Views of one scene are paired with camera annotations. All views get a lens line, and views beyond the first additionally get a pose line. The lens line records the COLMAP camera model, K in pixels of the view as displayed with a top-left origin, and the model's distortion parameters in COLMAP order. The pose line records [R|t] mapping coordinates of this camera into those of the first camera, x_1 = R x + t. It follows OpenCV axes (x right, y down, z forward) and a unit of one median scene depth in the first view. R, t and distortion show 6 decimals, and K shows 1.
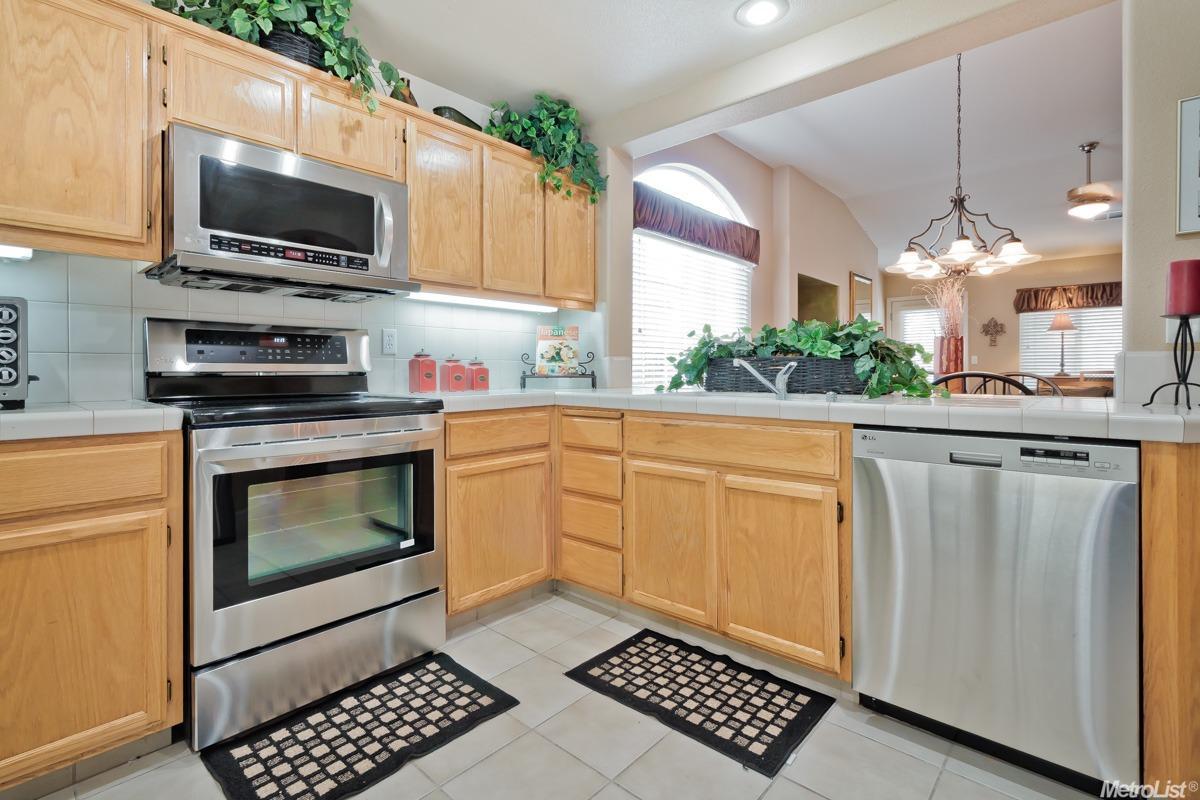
lens RADIAL K [[564.4, 0, 583.3], [0, 564.4, 374.2], [0, 0, 1]] dist [0.002770, 0.000112]
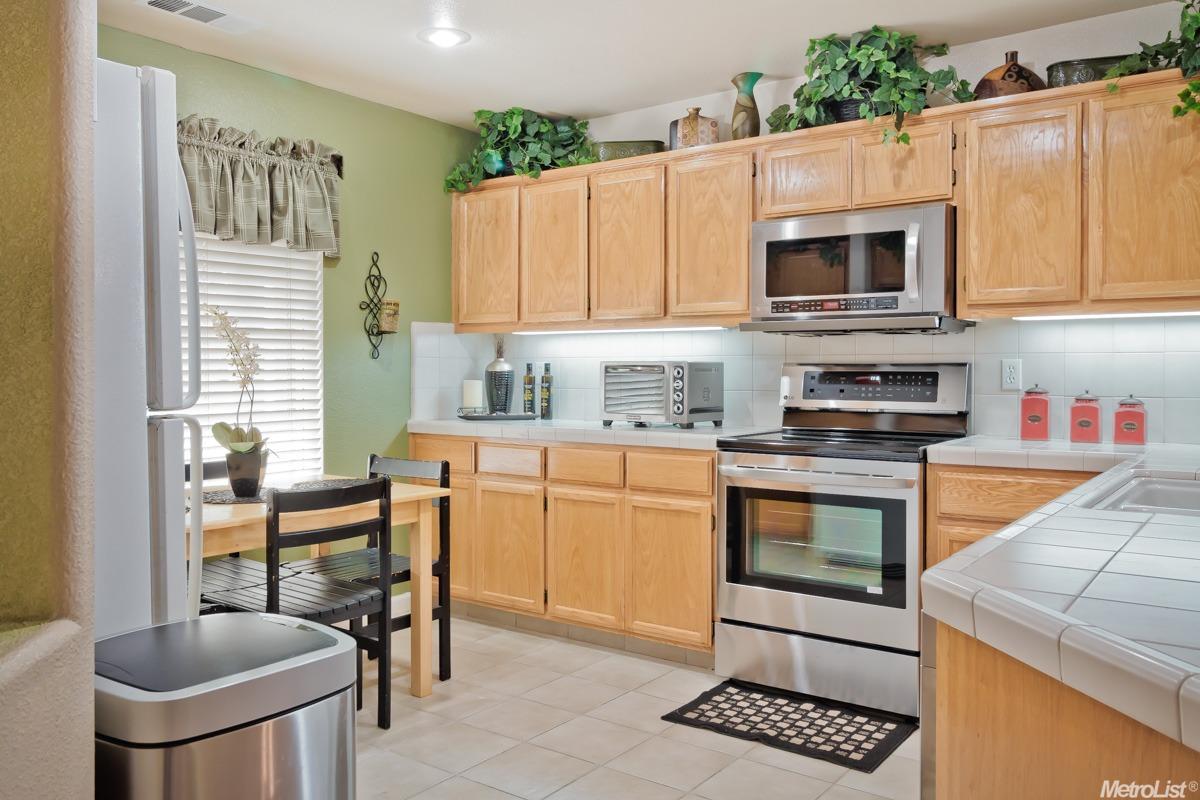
lens RADIAL K [[946.1, 0, 598.6], [0, 946.1, 395.4], [0, 0, 1]] dist [0.024624, -0.001207]
pose [[0.106763, 0.029593, -0.993844, 1.341663], [-0.004982, 0.999560, 0.029228, -0.090206], [0.994272, 0.001831, 0.106864, 0.360966]]
